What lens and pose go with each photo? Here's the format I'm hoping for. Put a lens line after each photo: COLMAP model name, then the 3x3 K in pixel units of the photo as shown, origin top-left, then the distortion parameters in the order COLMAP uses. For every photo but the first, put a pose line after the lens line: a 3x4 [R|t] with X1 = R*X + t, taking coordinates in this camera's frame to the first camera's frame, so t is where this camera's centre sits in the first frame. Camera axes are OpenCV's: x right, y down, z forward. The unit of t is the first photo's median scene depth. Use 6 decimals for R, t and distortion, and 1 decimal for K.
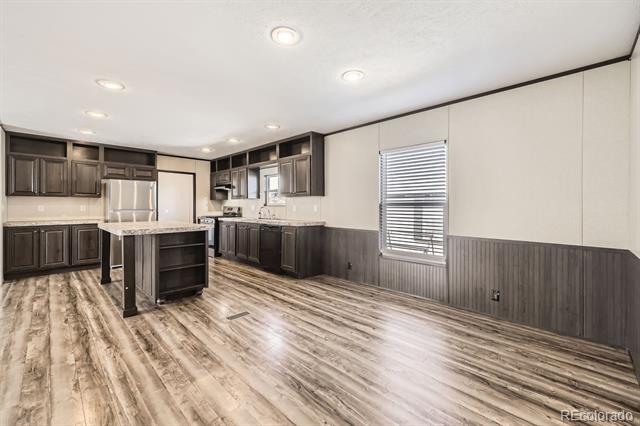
lens RADIAL K [[261.6, 0, 320.1], [0, 261.6, 210.5], [0, 0, 1]] dist [0.013083, -0.002385]
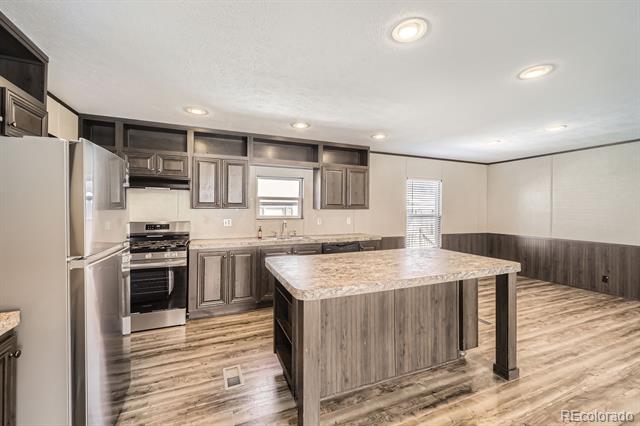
lens RADIAL K [[261.6, 0, 325.8], [0, 261.6, 209.5], [0, 0, 1]] dist [0.013083, -0.002385]
pose [[0.372480, 0.010850, 0.927977, -1.013556], [0.011581, 0.999799, -0.016338, -0.039470], [-0.927968, 0.016833, 0.372279, 0.740206]]
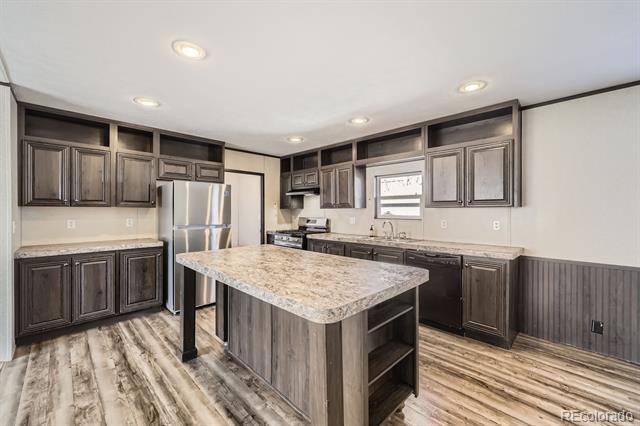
lens RADIAL K [[261.6, 0, 321.0], [0, 261.6, 215.2], [0, 0, 1]] dist [0.013083, -0.002385]
pose [[0.999943, 0.002031, -0.010444, -0.451428], [-0.002029, 0.999998, 0.000232, -0.034308], [0.010444, -0.000210, 0.999945, 0.370297]]
